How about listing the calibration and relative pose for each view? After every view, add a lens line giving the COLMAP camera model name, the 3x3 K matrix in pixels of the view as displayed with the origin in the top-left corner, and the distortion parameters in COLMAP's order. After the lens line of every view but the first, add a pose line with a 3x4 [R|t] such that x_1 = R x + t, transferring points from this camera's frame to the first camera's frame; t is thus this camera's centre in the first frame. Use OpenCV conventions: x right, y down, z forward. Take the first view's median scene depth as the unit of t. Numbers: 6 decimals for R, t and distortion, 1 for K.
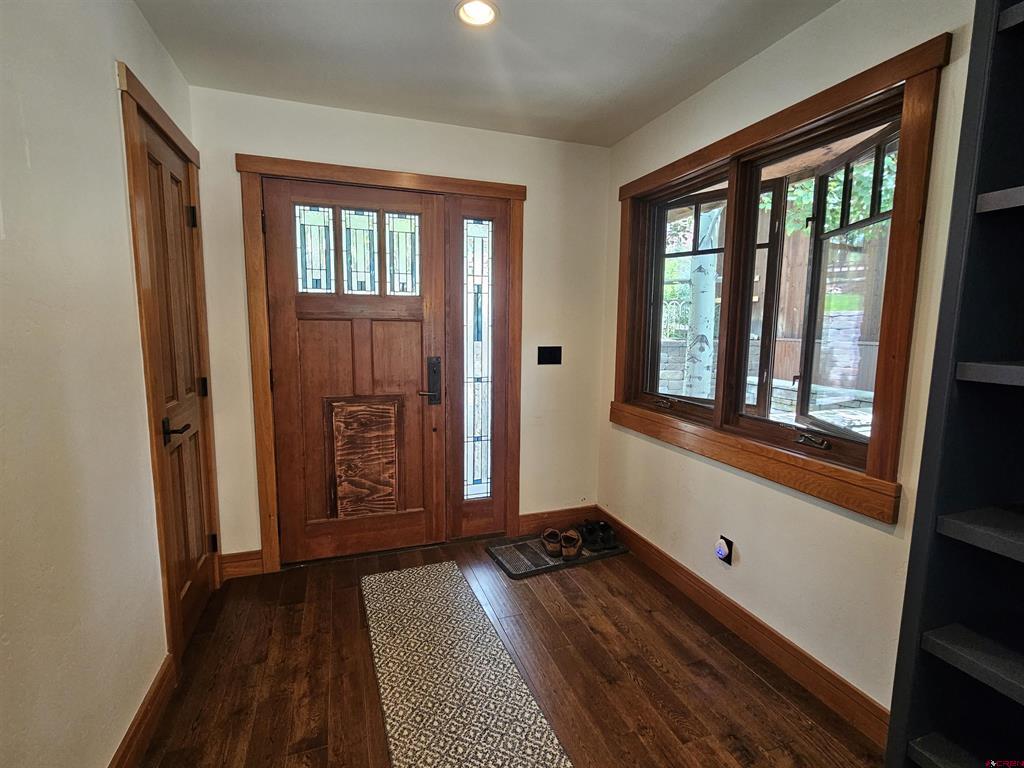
lens RADIAL K [[472.9, 0, 510.8], [0, 472.9, 381.1], [0, 0, 1]] dist [0.001242, 0.000242]
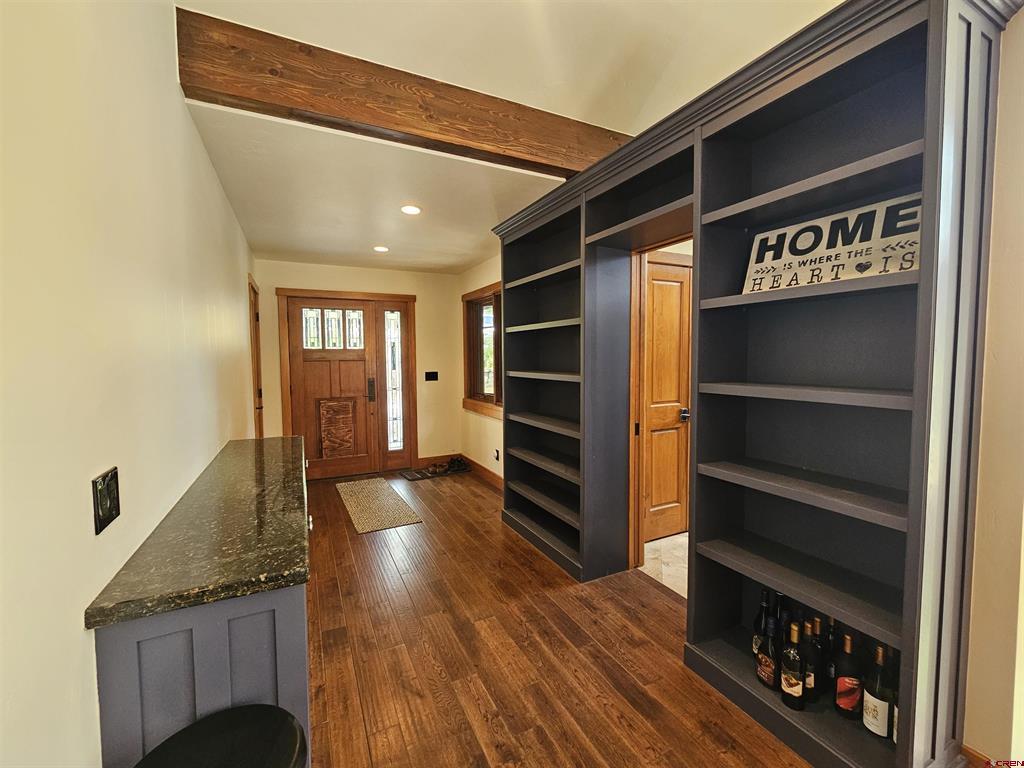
lens RADIAL K [[414.5, 0, 509.2], [0, 414.5, 380.9], [0, 0, 1]] dist [-0.003737, -0.000215]
pose [[0.992884, -0.026689, 0.116054, 0.227397], [0.034198, 0.997415, -0.063194, 0.097099], [-0.114067, 0.066713, 0.991231, -0.863949]]
